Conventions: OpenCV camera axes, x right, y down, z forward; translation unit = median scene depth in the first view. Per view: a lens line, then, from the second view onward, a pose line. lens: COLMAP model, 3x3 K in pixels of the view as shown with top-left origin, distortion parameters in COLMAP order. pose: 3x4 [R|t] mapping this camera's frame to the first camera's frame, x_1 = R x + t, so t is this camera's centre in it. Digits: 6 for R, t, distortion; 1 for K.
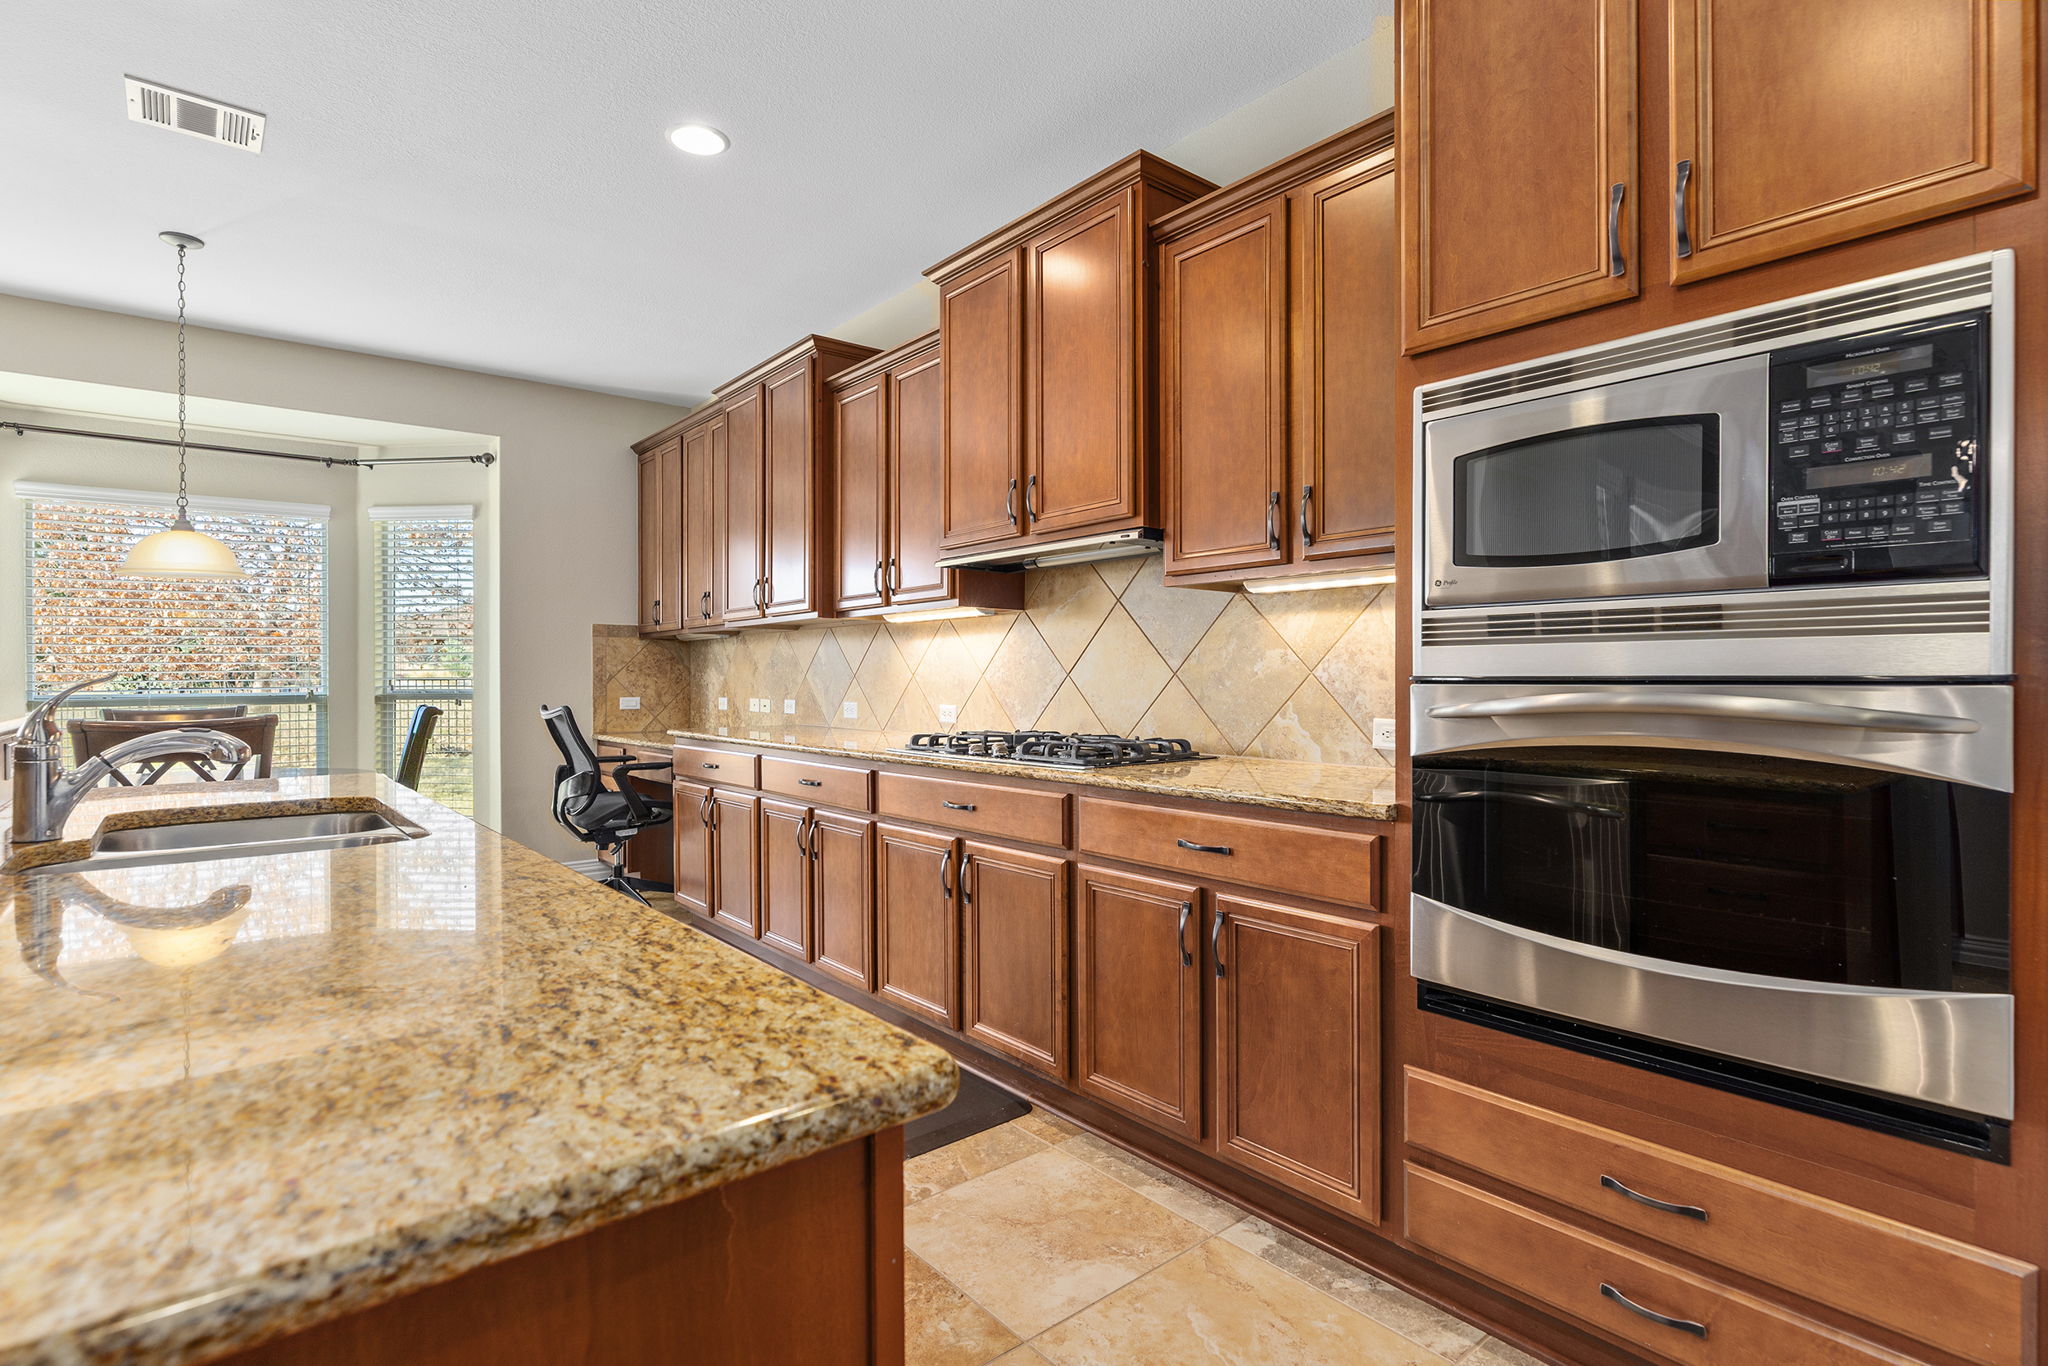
lens RADIAL K [[994.1, 0, 1025.0], [0, 994.1, 677.0], [0, 0, 1]] dist [-0.000427, -0.000916]
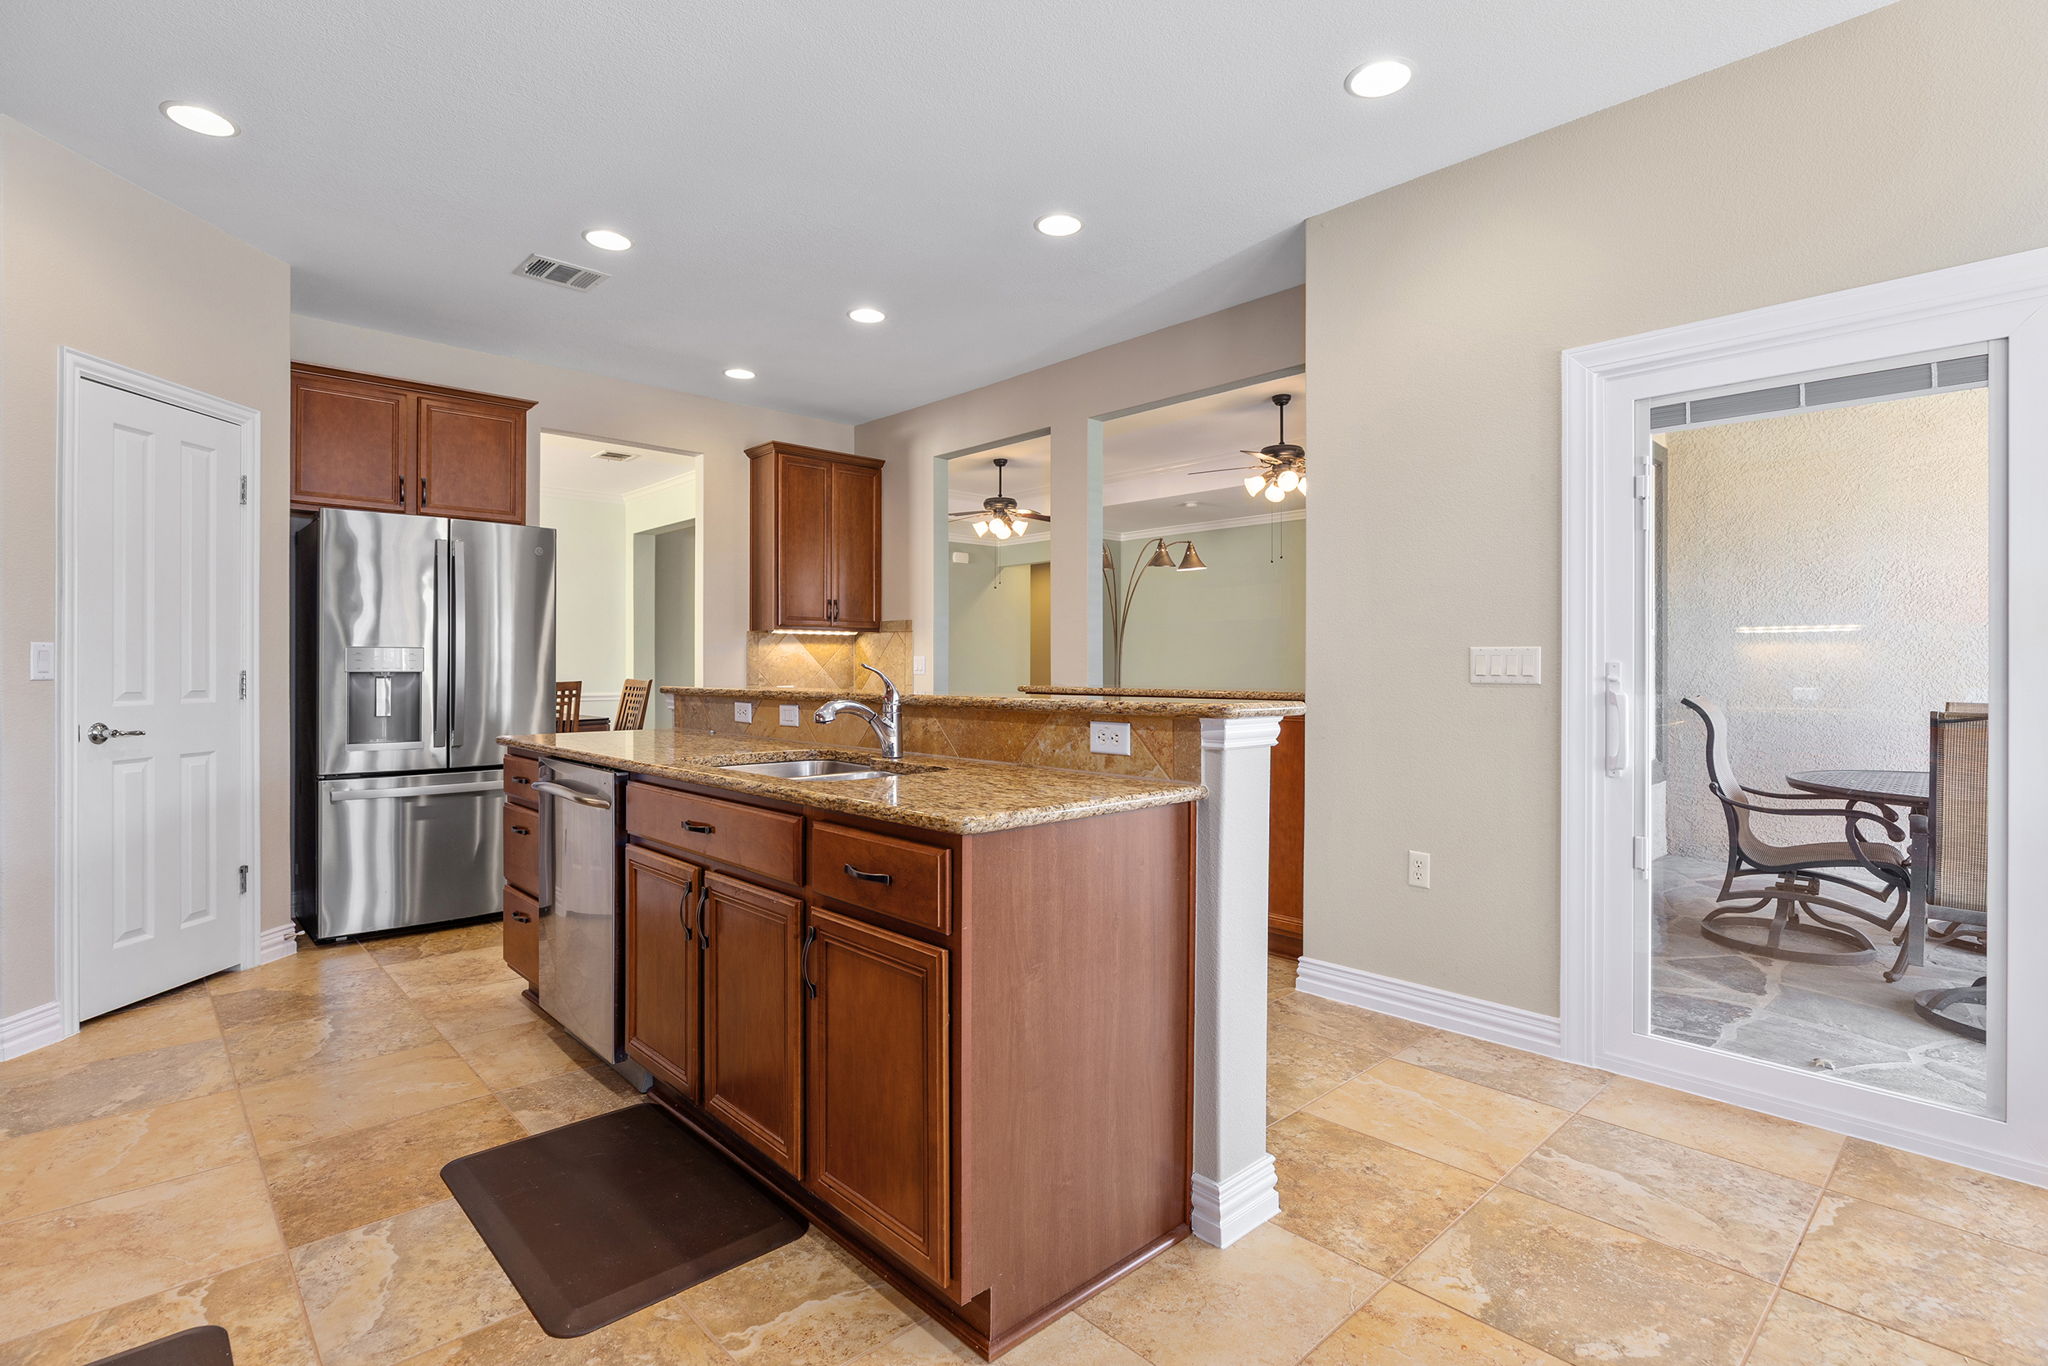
lens RADIAL K [[994.1, 0, 1026.3], [0, 994.1, 676.3], [0, 0, 1]] dist [-0.000427, -0.000916]
pose [[-0.998625, 0.001393, -0.052399, -0.597632], [0.000913, 0.999958, 0.009169, -0.001027], [0.052409, 0.009109, -0.998584, 1.467952]]
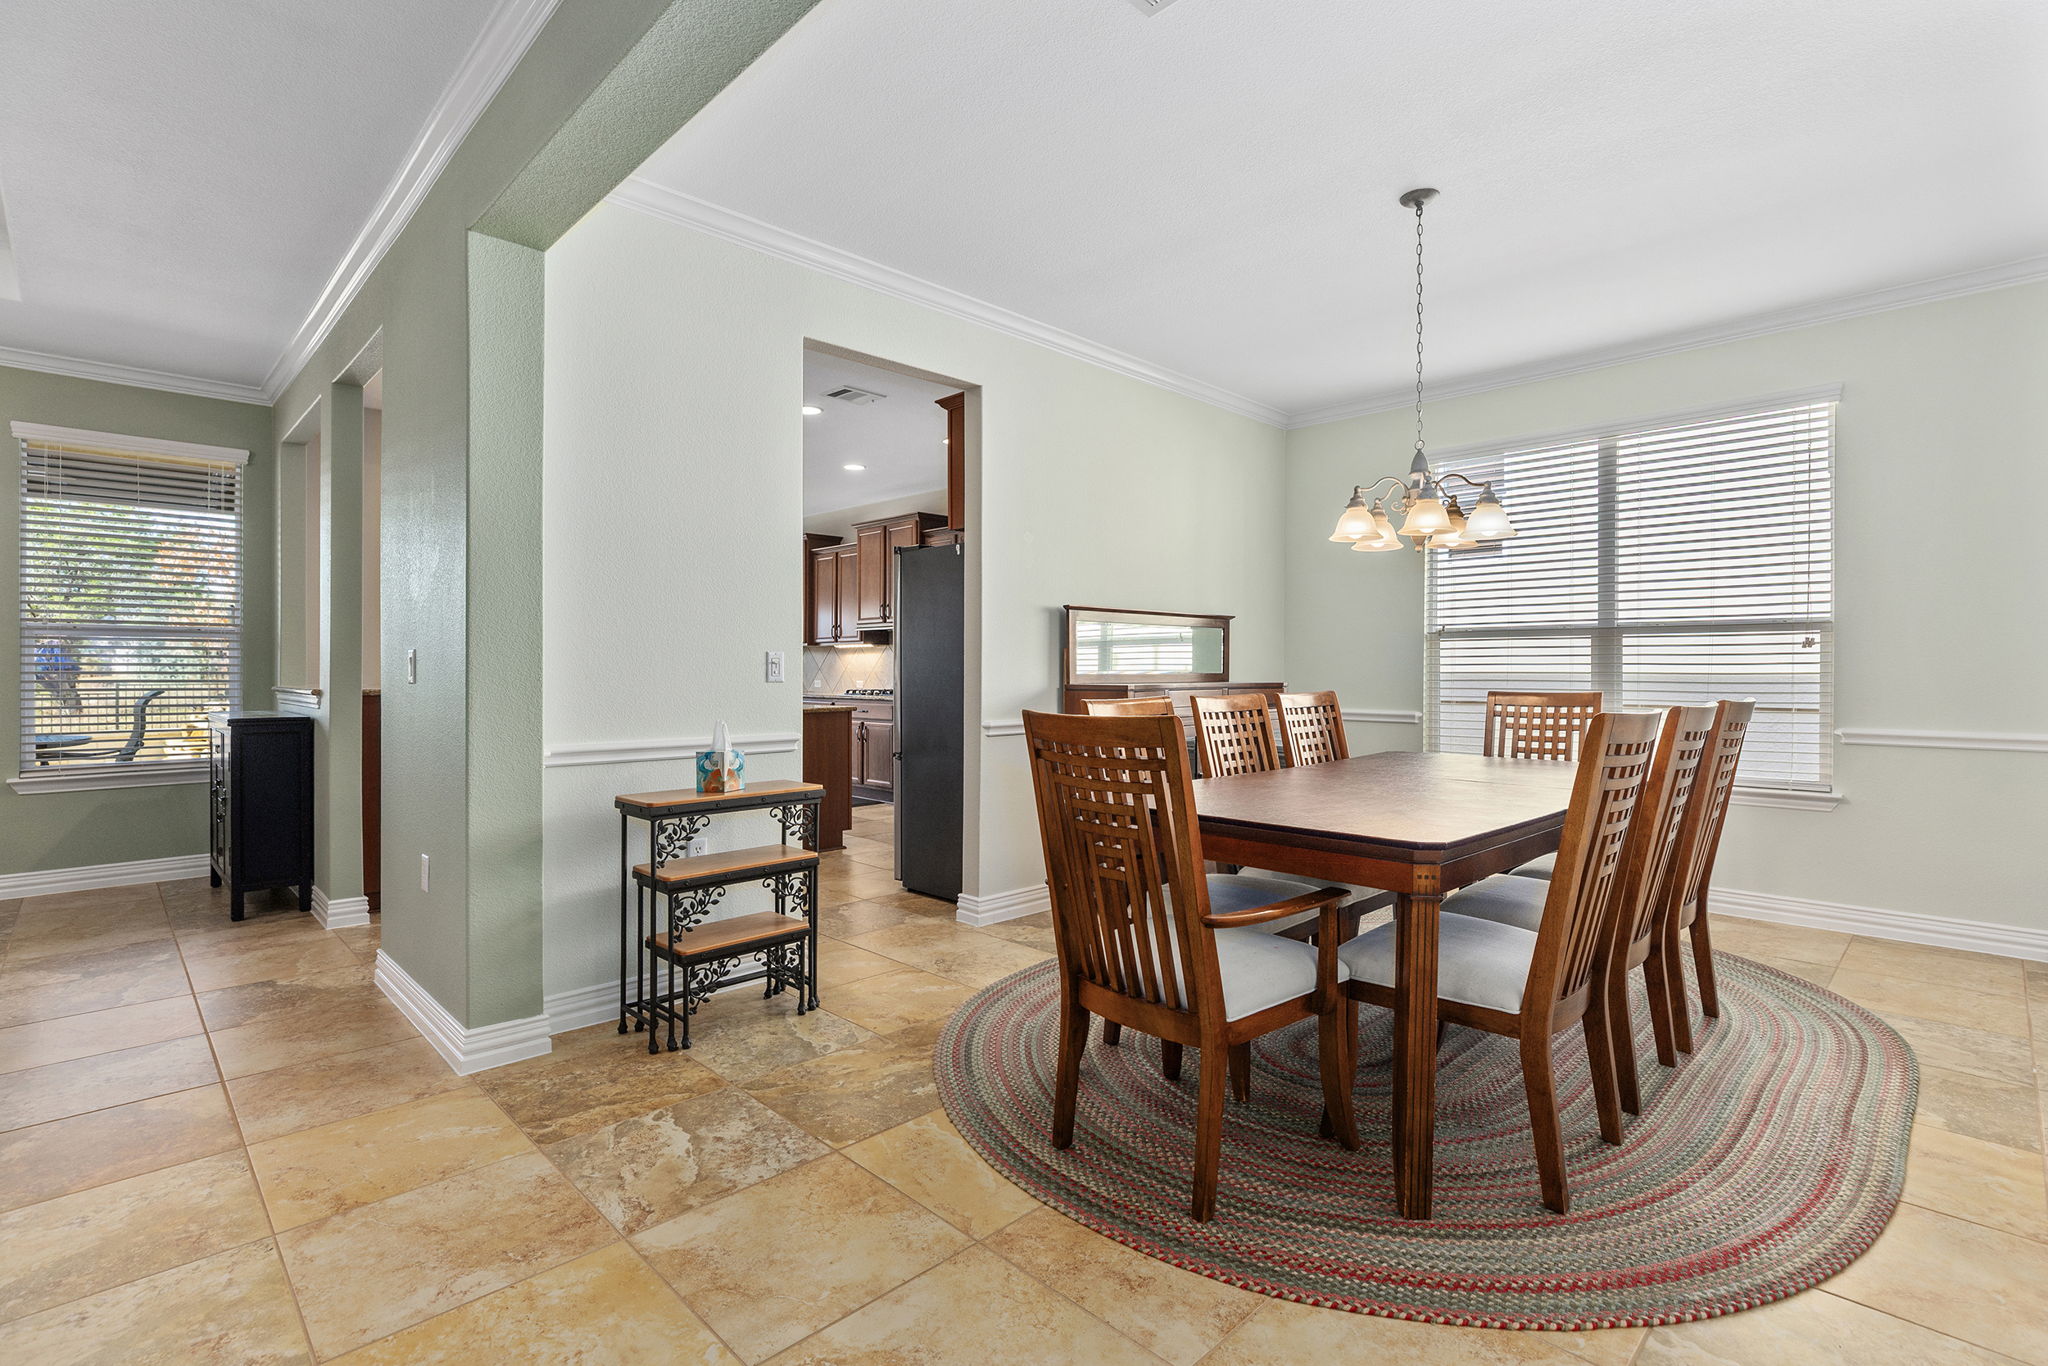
lens RADIAL K [[929.0, 0, 1018.1], [0, 929.0, 677.6], [0, 0, 1]] dist [0.005971, -0.001966]
pose [[0.996308, 0.004793, 0.085717, 0.170445], [-0.005735, 0.999926, 0.010747, -0.011202], [-0.085660, -0.011199, 0.996262, -1.951350]]
